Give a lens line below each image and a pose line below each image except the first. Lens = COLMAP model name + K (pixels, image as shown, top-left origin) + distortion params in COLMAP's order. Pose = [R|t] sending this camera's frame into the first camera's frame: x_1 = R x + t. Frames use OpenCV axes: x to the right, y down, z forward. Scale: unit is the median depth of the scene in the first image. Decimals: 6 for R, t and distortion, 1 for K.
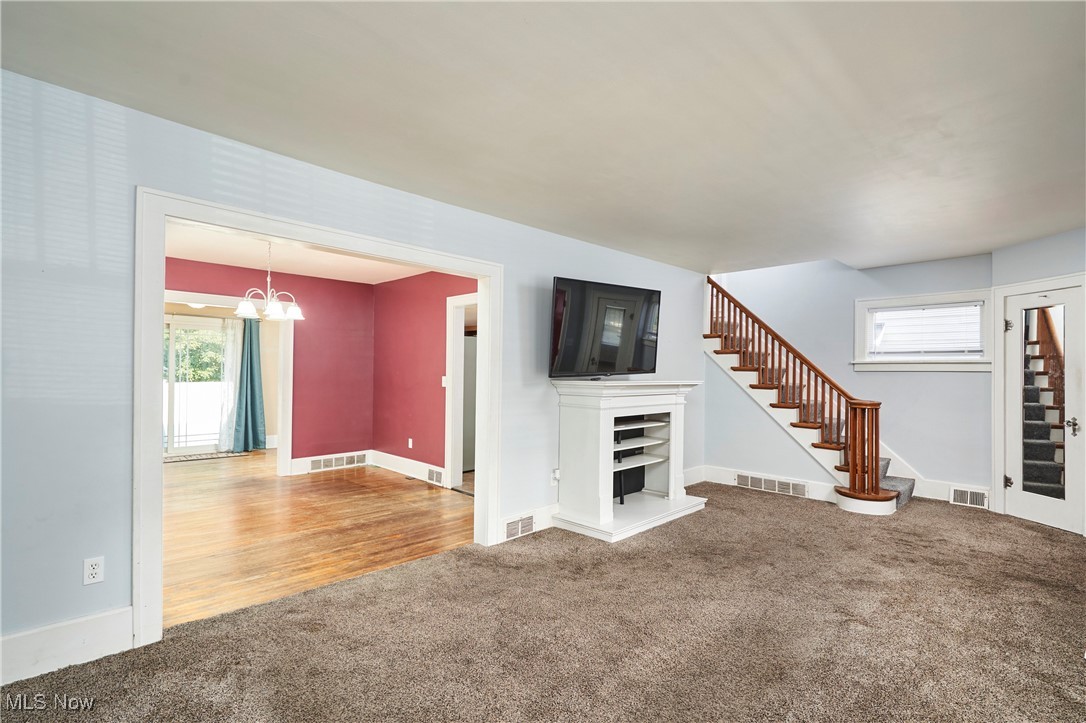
lens RADIAL K [[502.8, 0, 537.4], [0, 502.8, 366.3], [0, 0, 1]] dist [-0.001337, 0.001042]
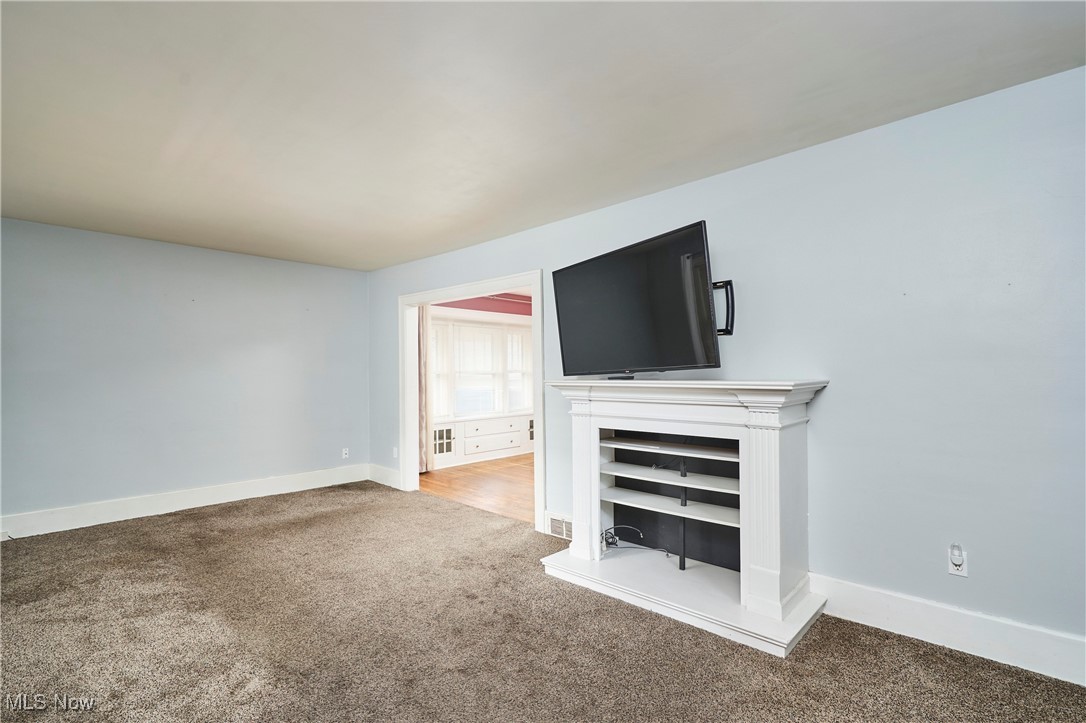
lens RADIAL K [[502.8, 0, 537.6], [0, 502.8, 369.2], [0, 0, 1]] dist [-0.001337, 0.001042]
pose [[0.035873, -0.014732, -0.999248, 0.883340], [0.024087, 0.999614, -0.013872, 0.020529], [0.999066, -0.023571, 0.036214, 0.859122]]
